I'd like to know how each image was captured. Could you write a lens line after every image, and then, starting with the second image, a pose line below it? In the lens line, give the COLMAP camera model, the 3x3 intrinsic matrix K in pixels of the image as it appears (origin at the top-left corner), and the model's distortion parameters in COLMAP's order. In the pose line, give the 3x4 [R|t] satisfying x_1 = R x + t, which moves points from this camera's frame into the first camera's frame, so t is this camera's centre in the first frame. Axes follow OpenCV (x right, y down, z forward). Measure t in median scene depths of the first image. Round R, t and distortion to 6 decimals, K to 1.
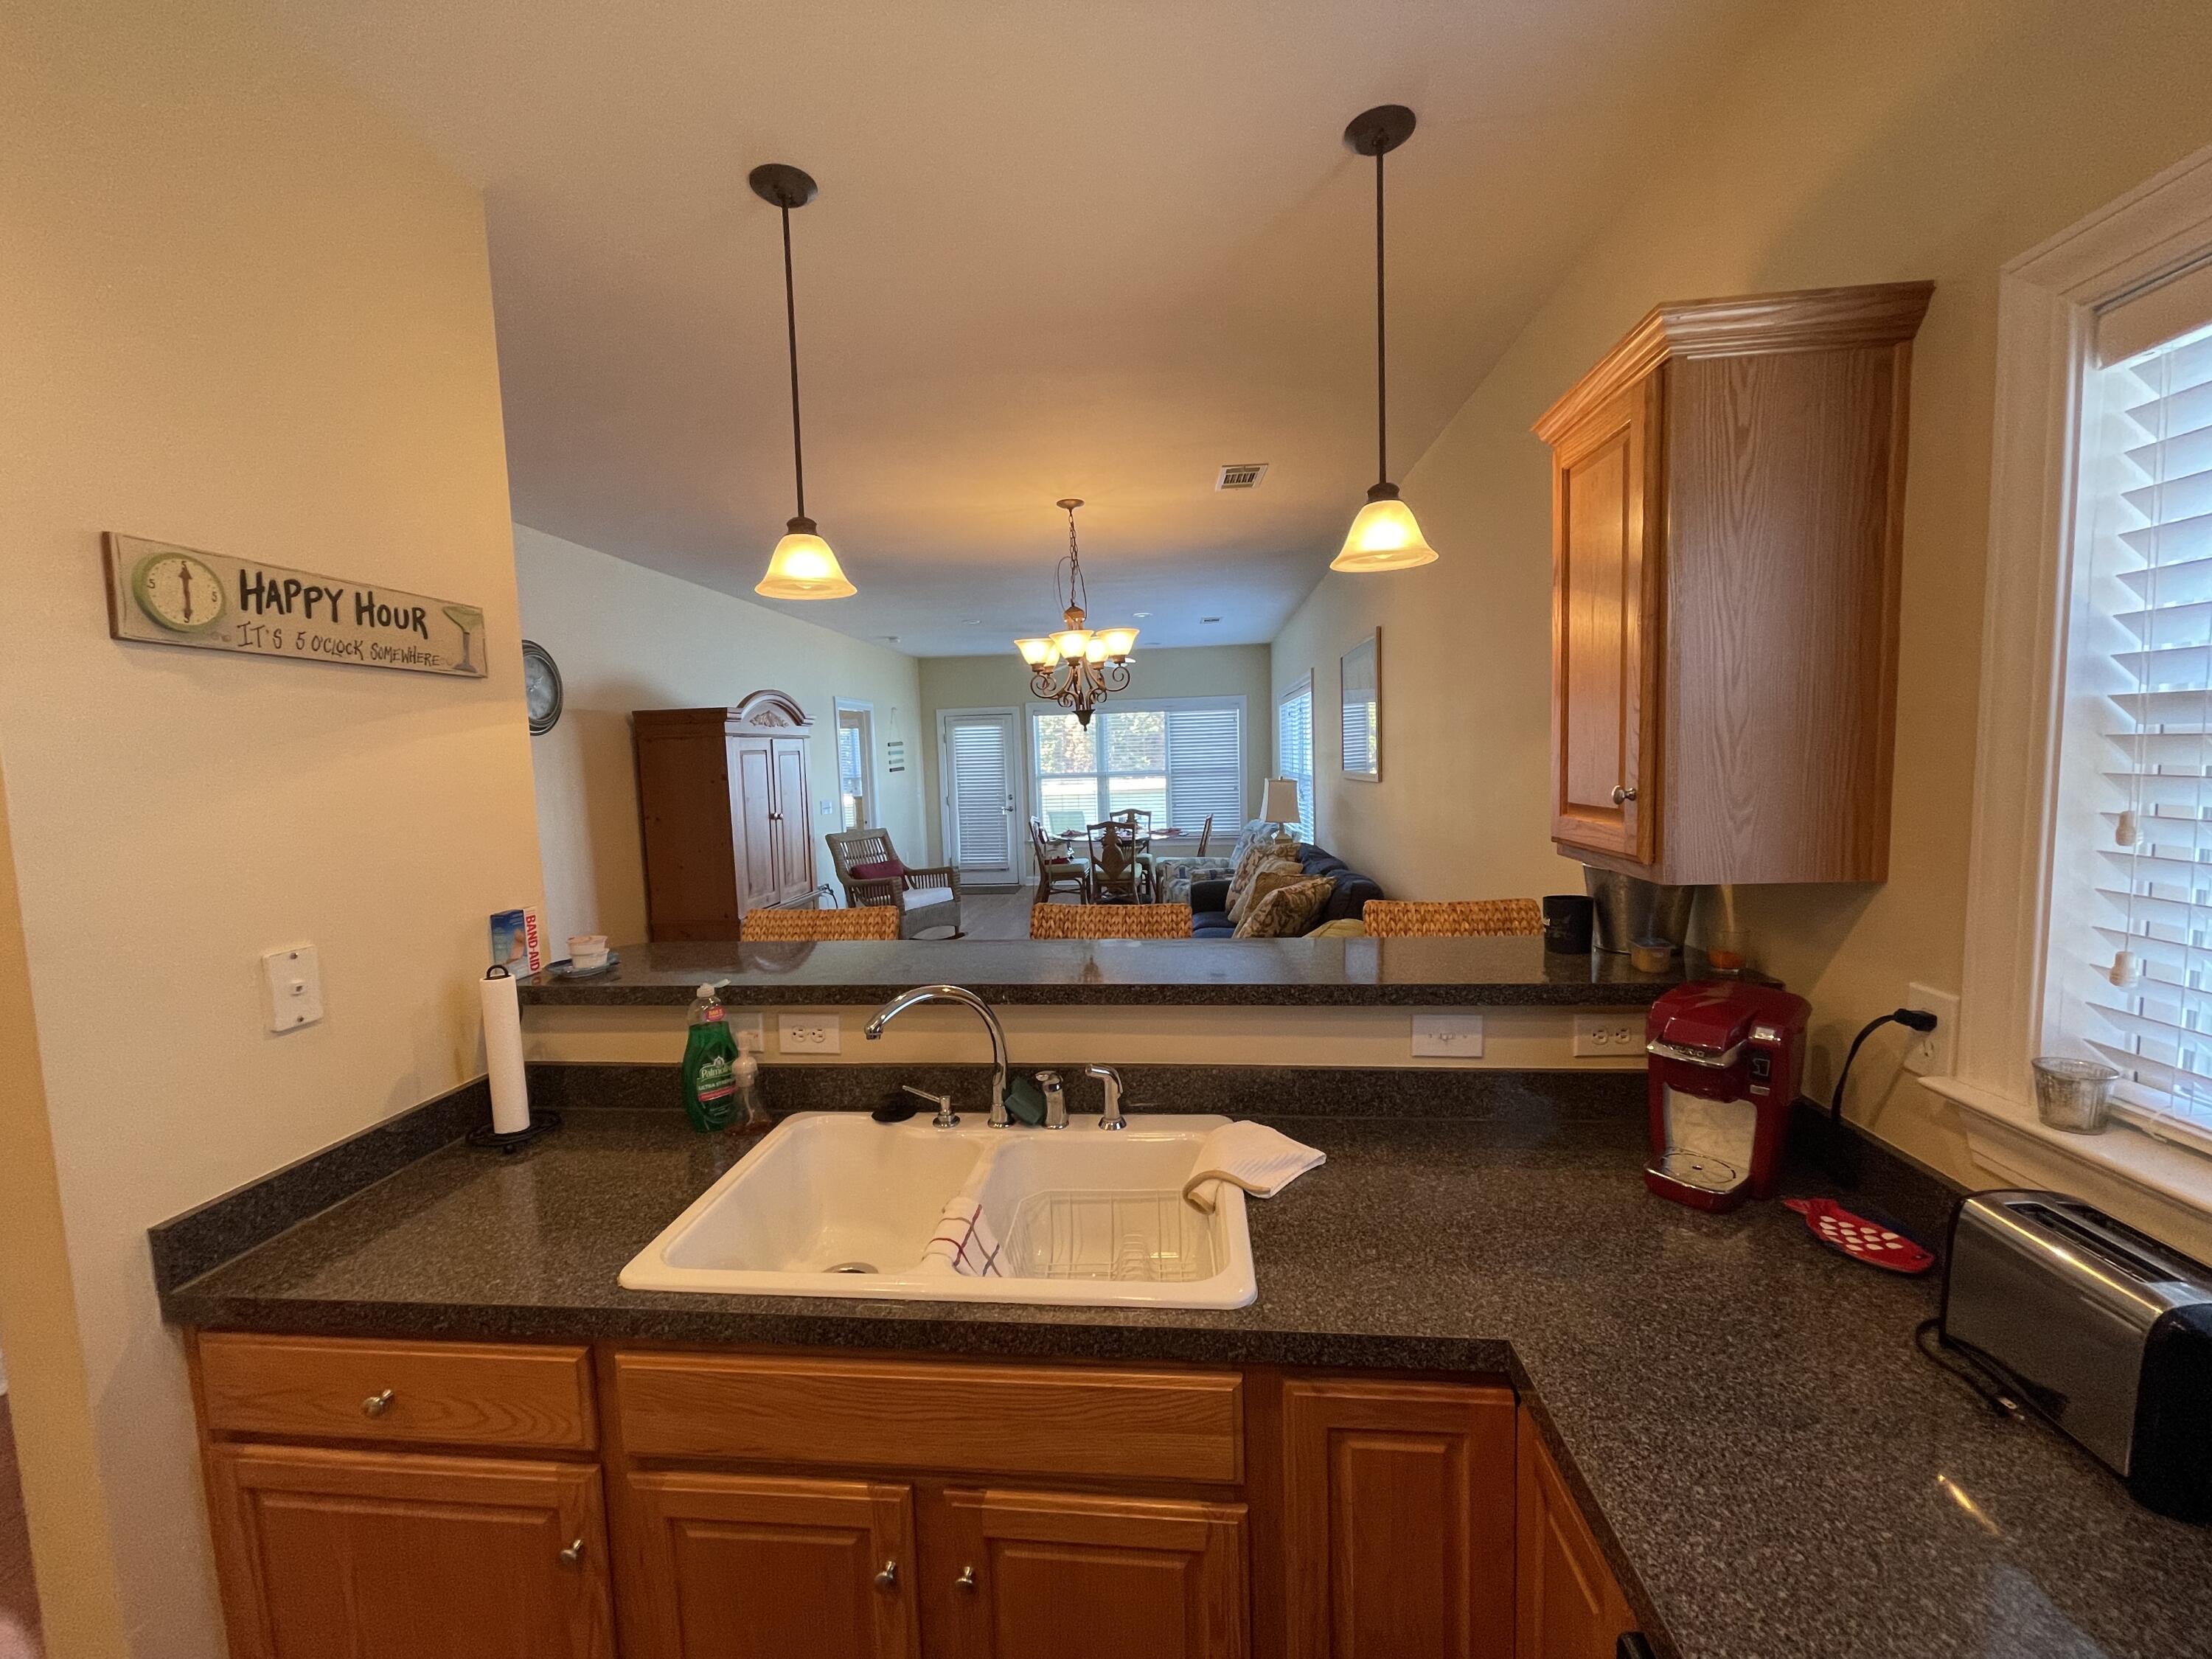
lens RADIAL K [[894.0, 0, 1096.4], [0, 894.0, 830.1], [0, 0, 1]] dist [-0.000948, 0.000879]
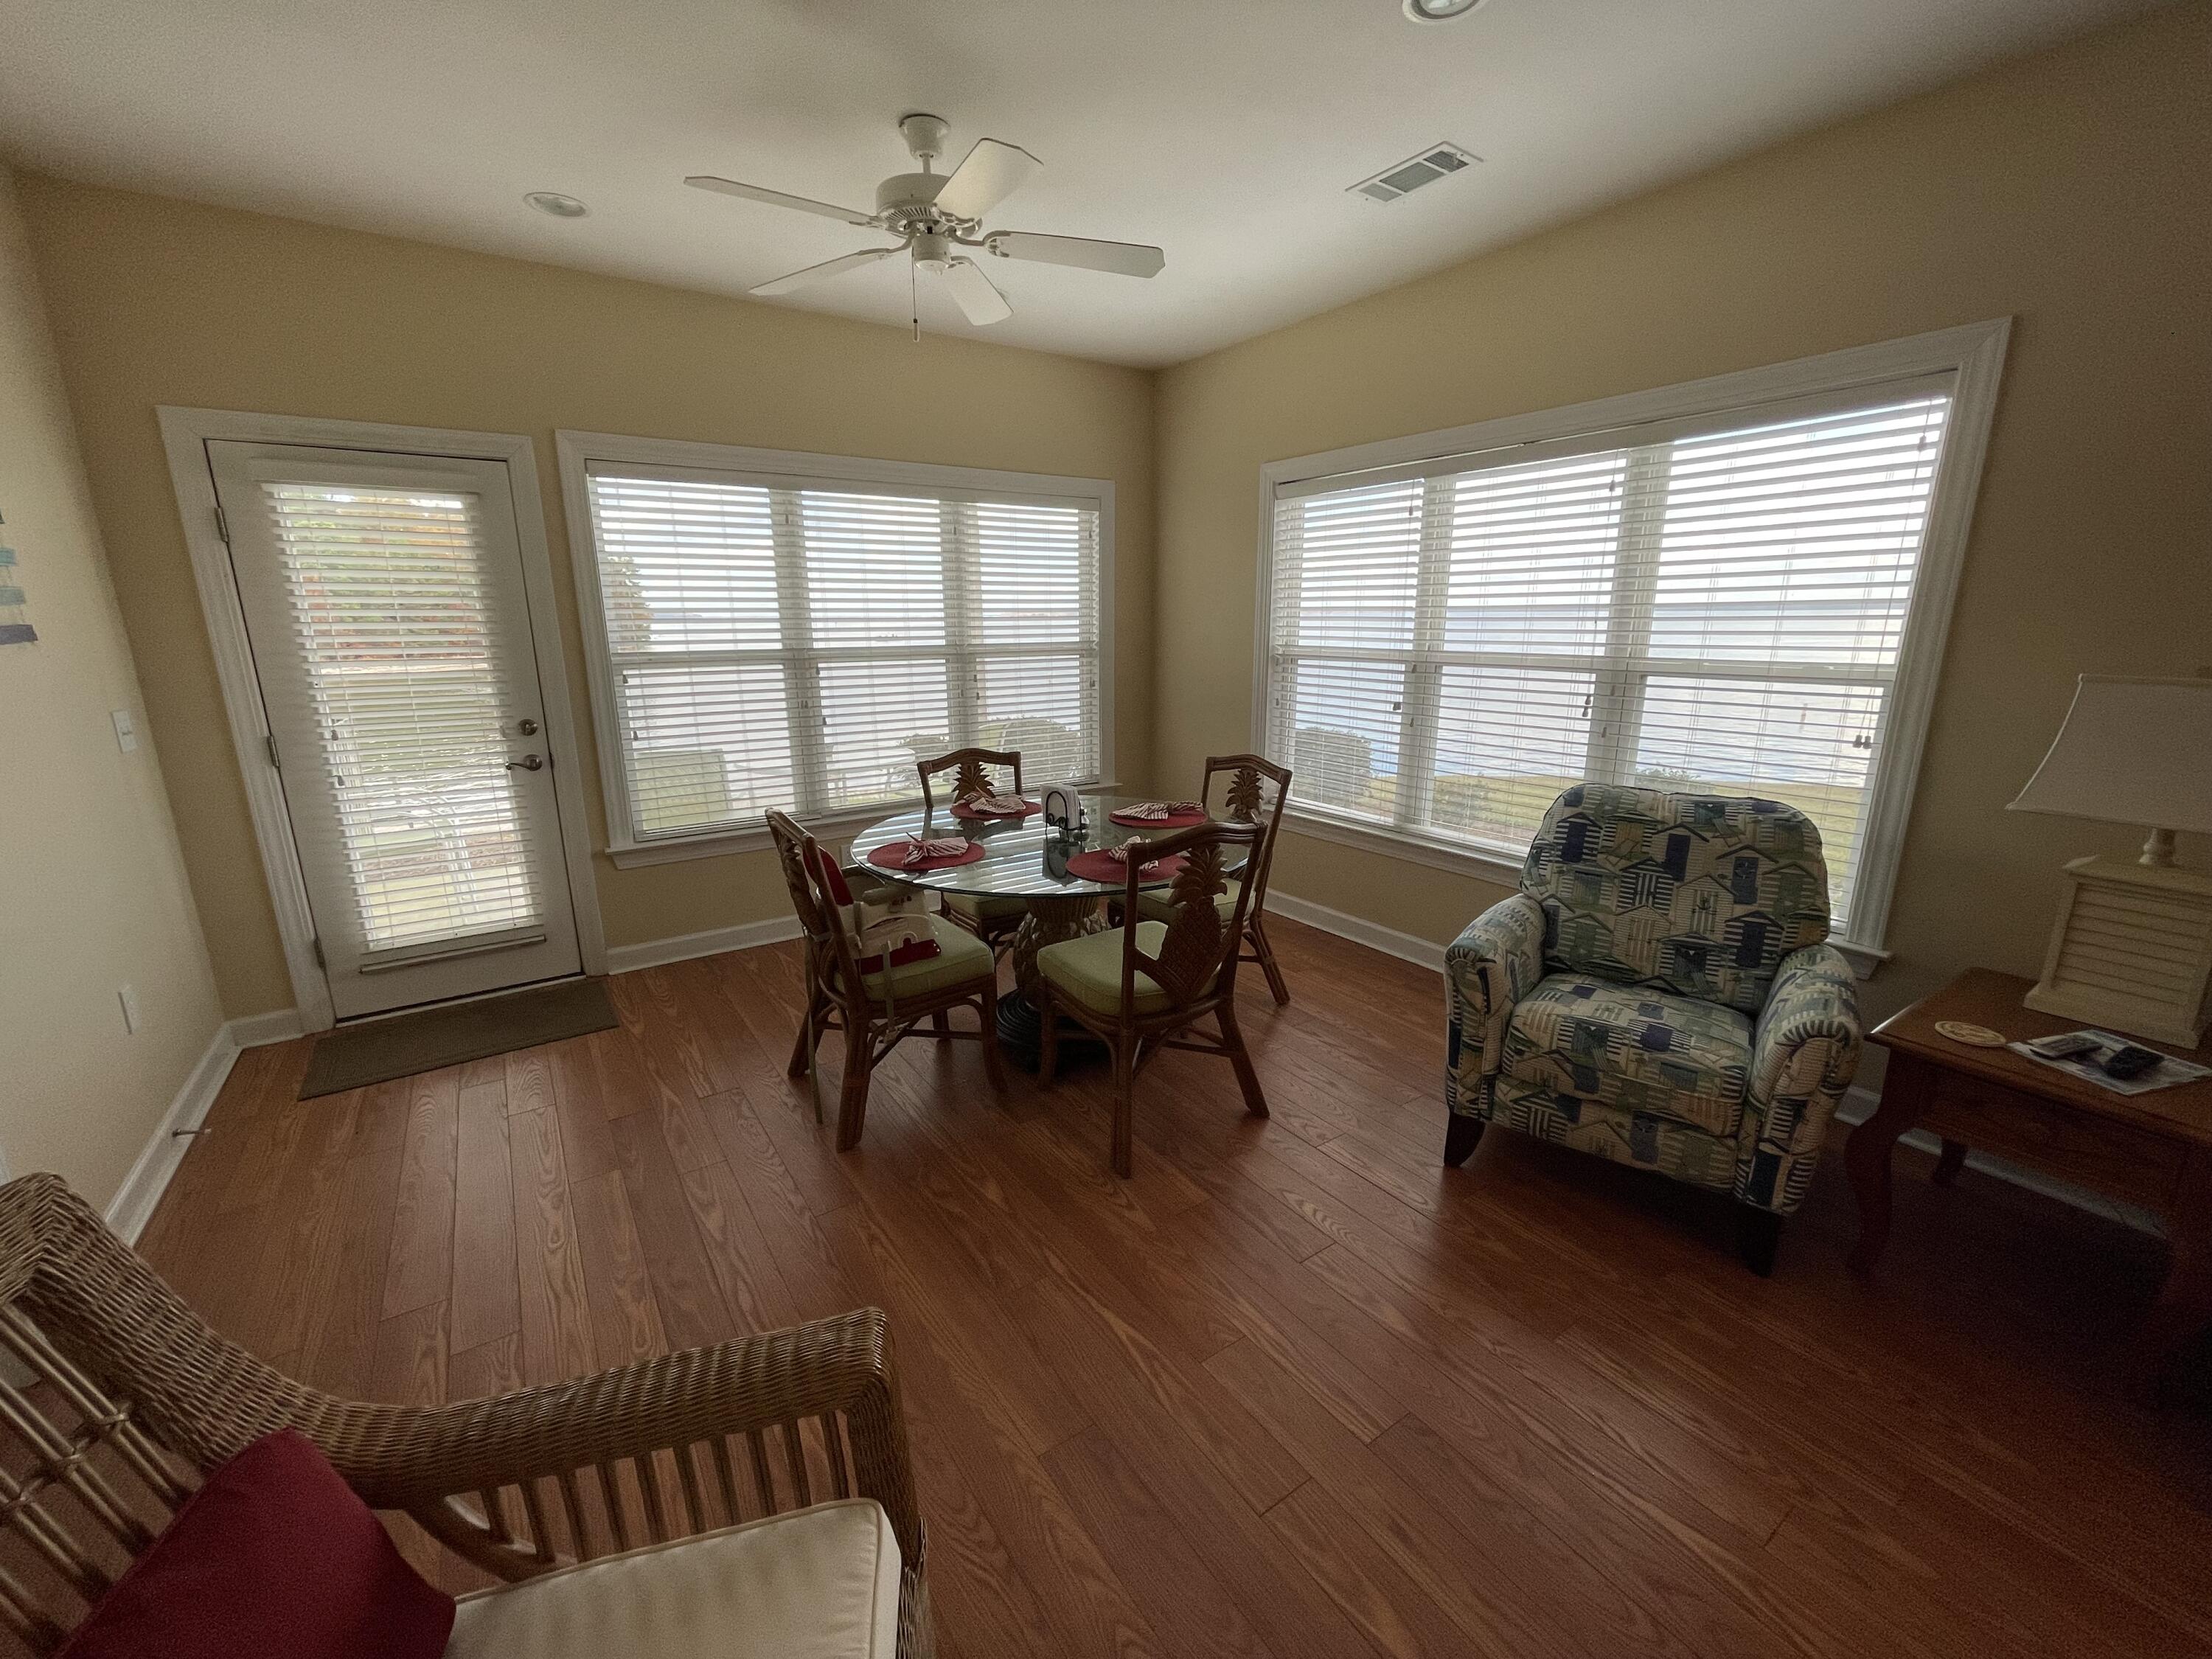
lens RADIAL K [[894.0, 0, 1091.3], [0, 894.0, 829.0], [0, 0, 1]] dist [-0.000948, 0.000879]
pose [[0.769740, -0.122609, 0.626472, -0.897360], [0.040014, 0.988719, 0.144341, -0.238332], [-0.637102, -0.086037, 0.765963, 3.732961]]
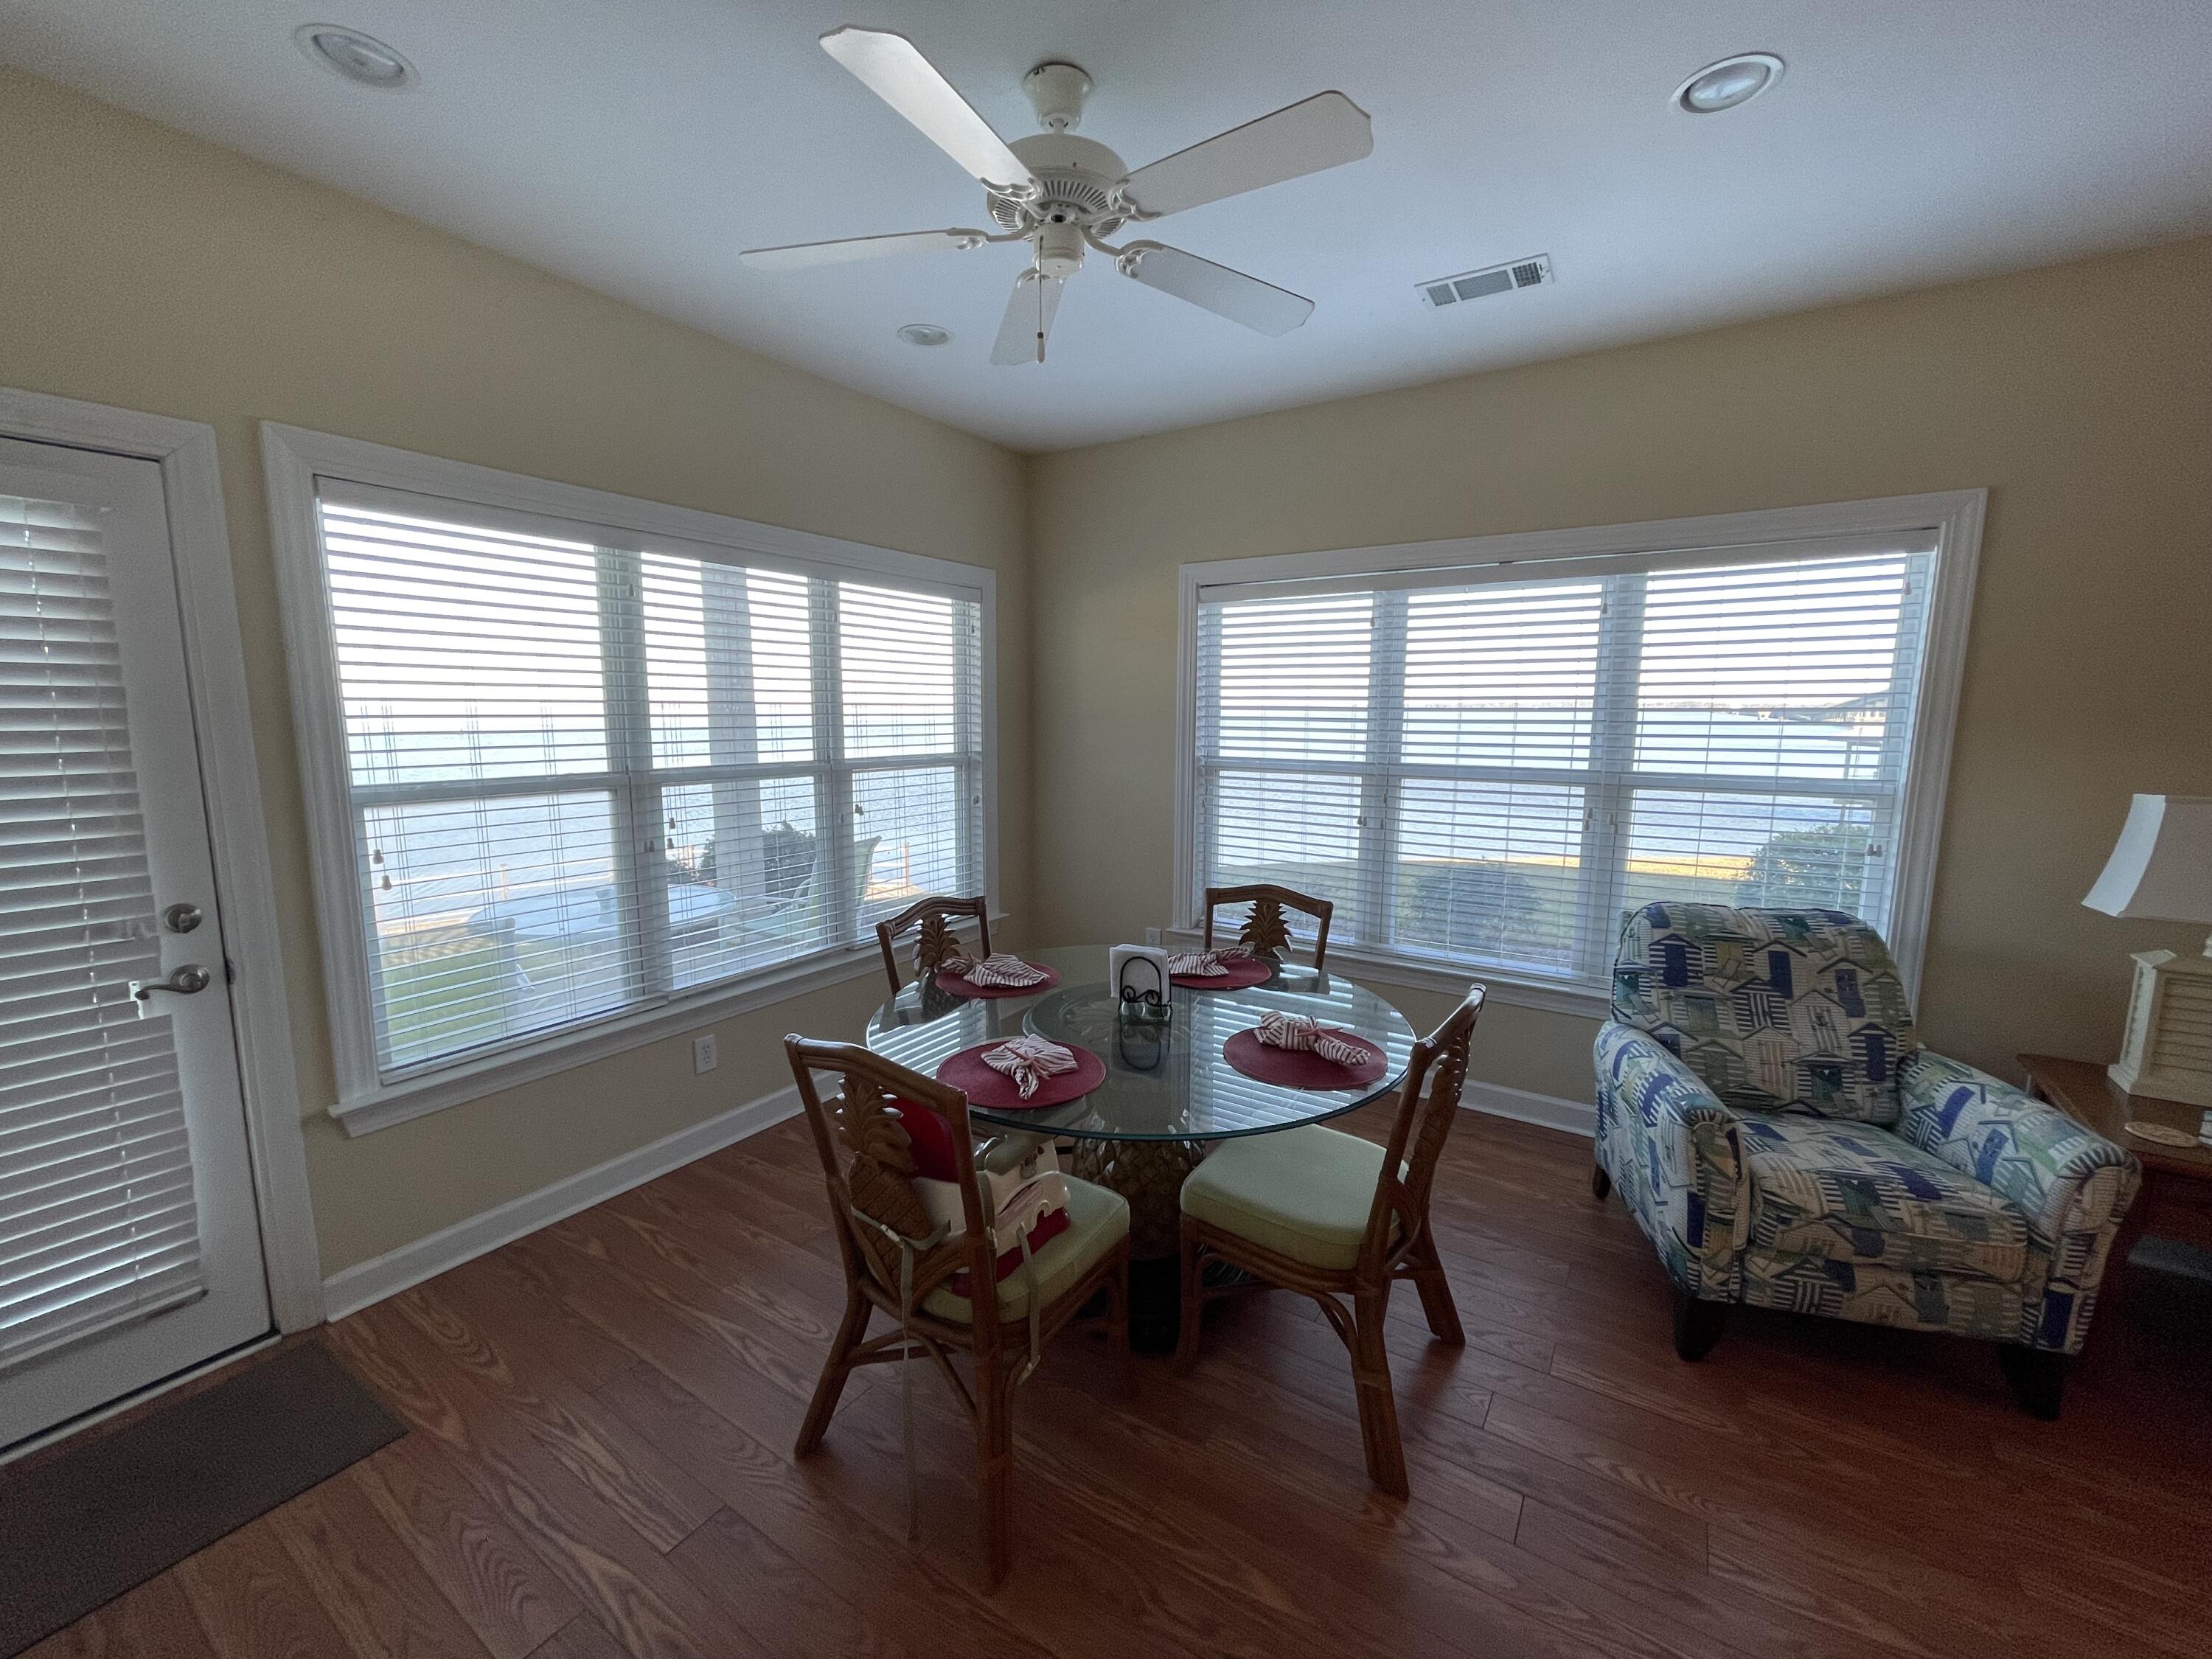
lens RADIAL K [[894.0, 0, 1100.5], [0, 894.0, 832.2], [0, 0, 1]] dist [-0.000948, 0.000879]
pose [[0.463498, -0.086566, 0.881859, -1.036756], [0.060534, 0.995985, 0.065953, -0.338049], [-0.884028, 0.022814, 0.466877, 4.526999]]
